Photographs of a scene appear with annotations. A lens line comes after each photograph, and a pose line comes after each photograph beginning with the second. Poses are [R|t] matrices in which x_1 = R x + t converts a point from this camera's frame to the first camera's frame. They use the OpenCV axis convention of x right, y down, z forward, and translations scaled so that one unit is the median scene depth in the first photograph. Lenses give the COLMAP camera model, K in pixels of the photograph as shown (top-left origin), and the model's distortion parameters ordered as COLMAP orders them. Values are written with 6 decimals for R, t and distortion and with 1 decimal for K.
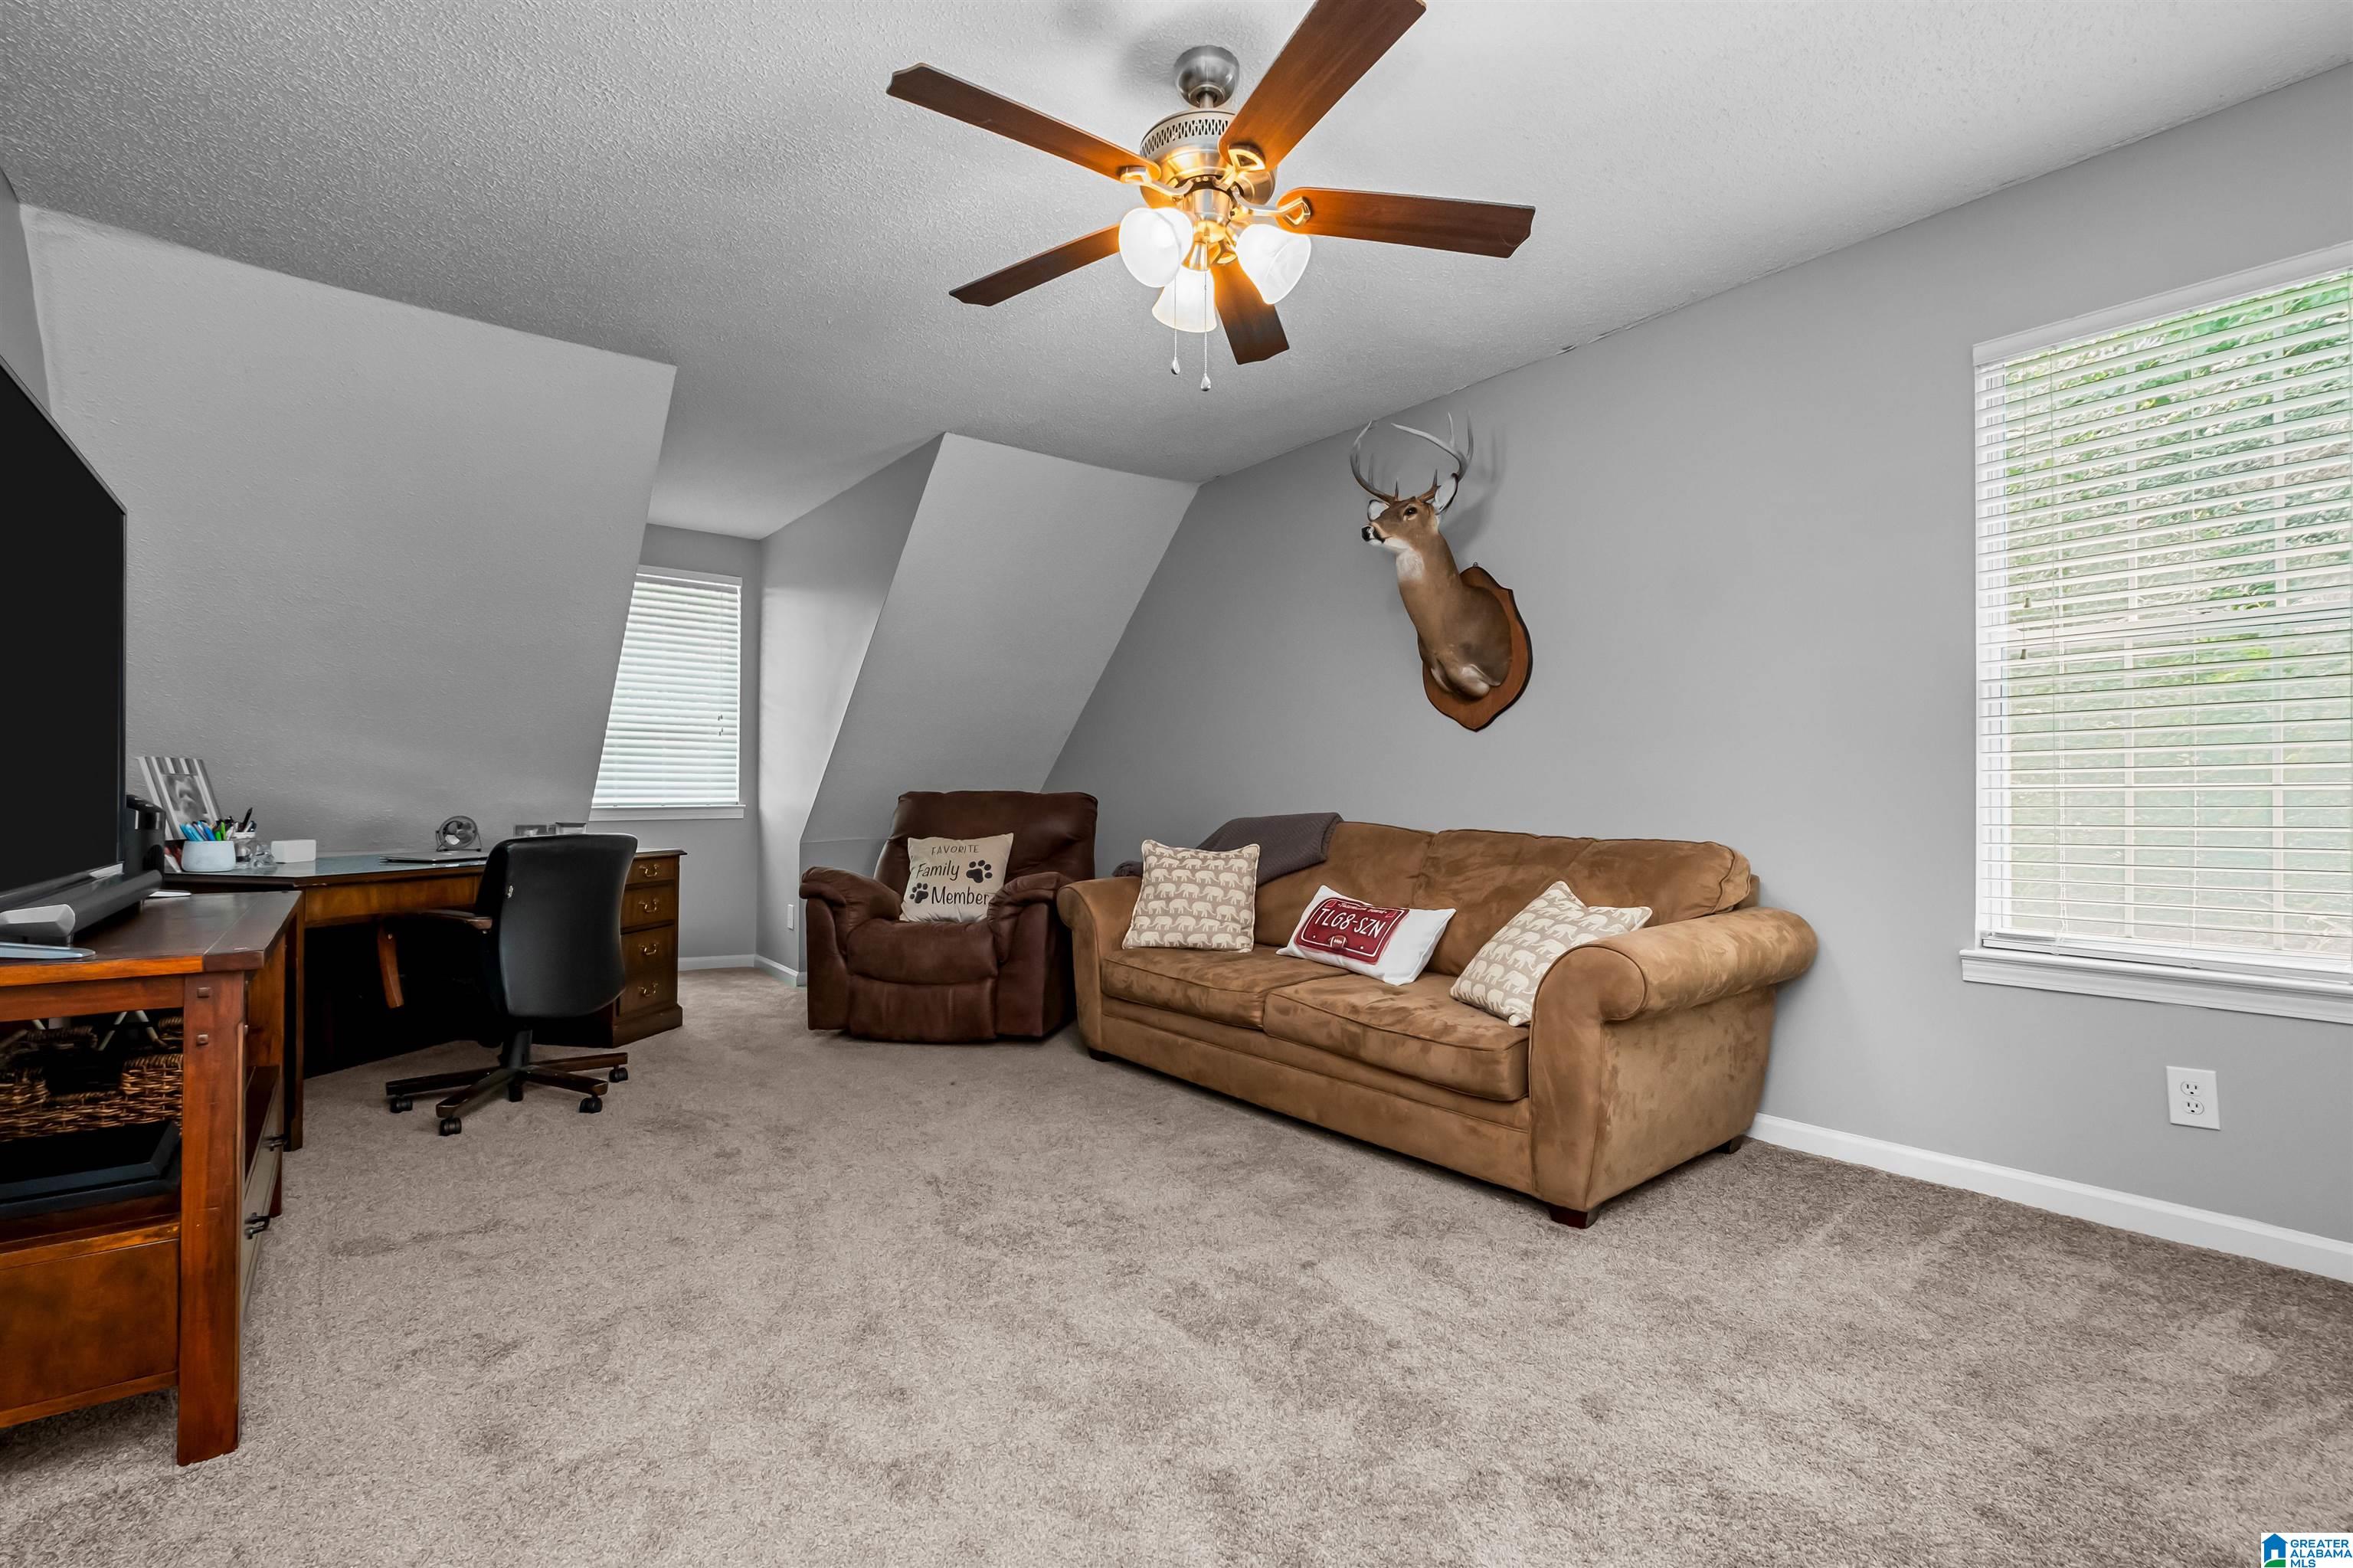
lens RADIAL K [[1044.8, 0, 1195.7], [0, 1044.8, 794.0], [0, 0, 1]] dist [-0.001528, -0.001130]
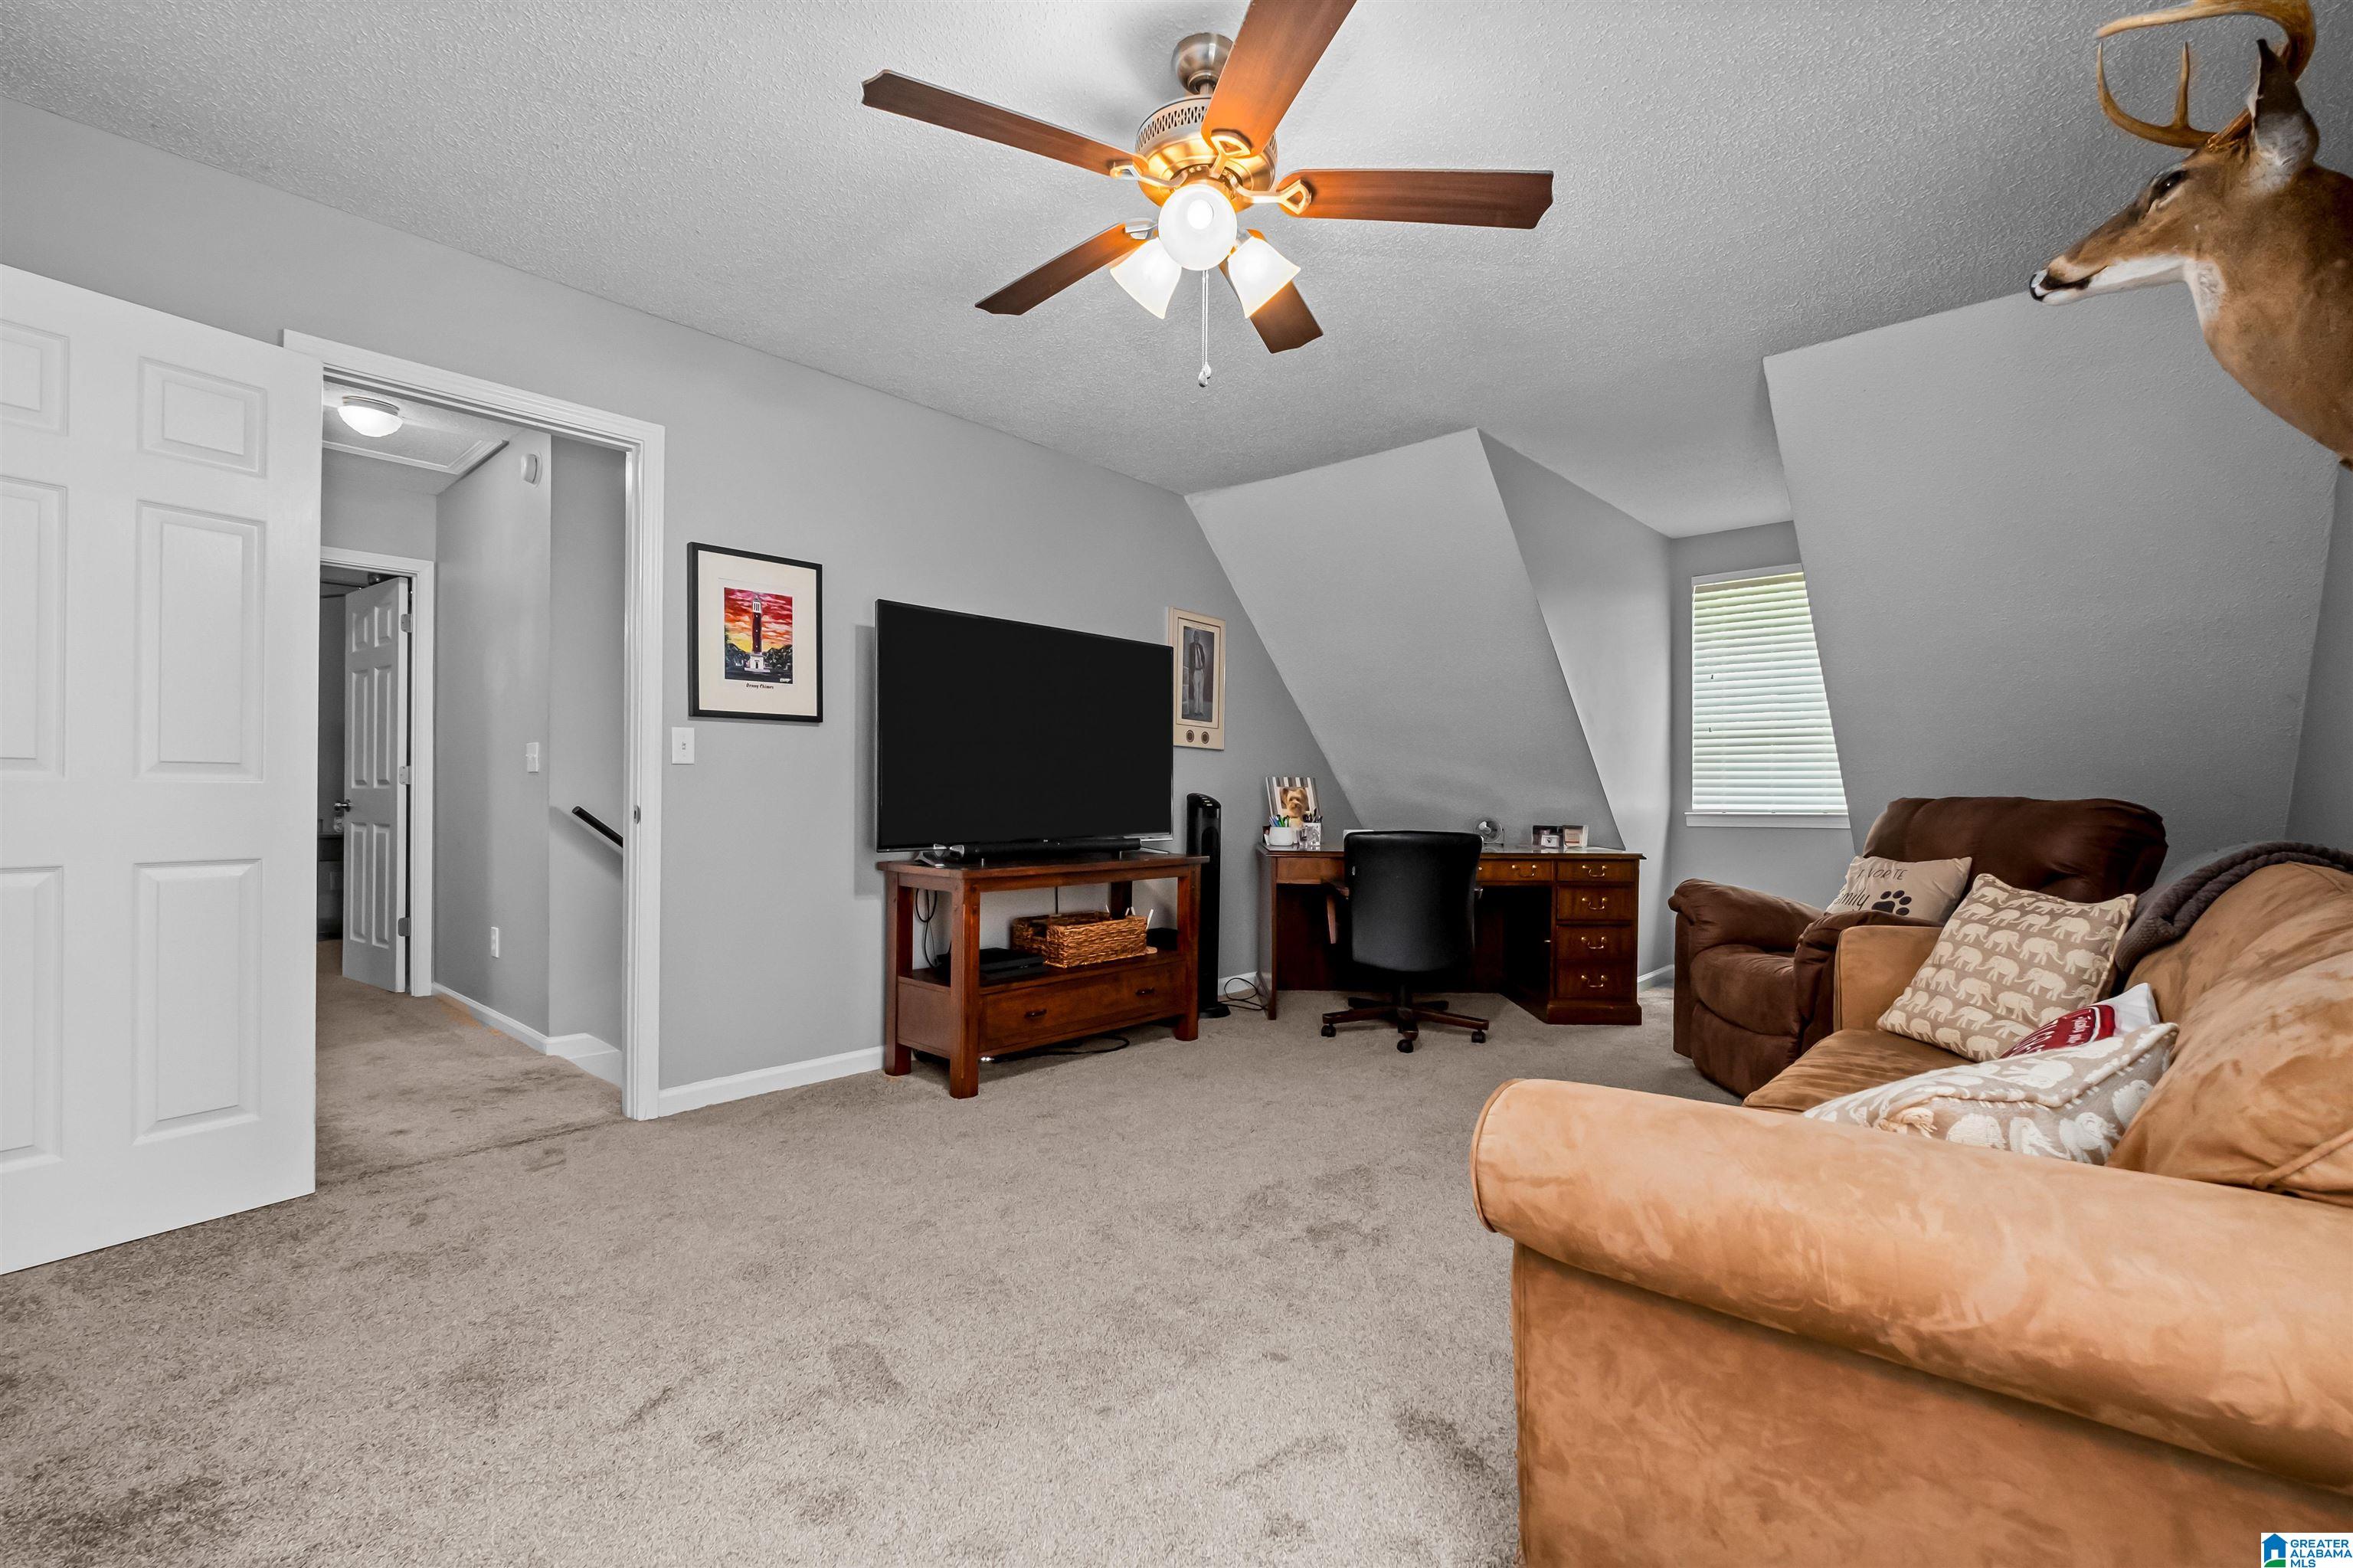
lens RADIAL K [[1044.8, 0, 1193.5], [0, 1044.8, 788.5], [0, 0, 1]] dist [-0.001528, -0.001130]
pose [[0.159484, -0.009475, -0.987155, 0.582159], [-0.005091, 0.999933, -0.010420, 0.001422], [0.987187, 0.006687, 0.159425, 0.500133]]
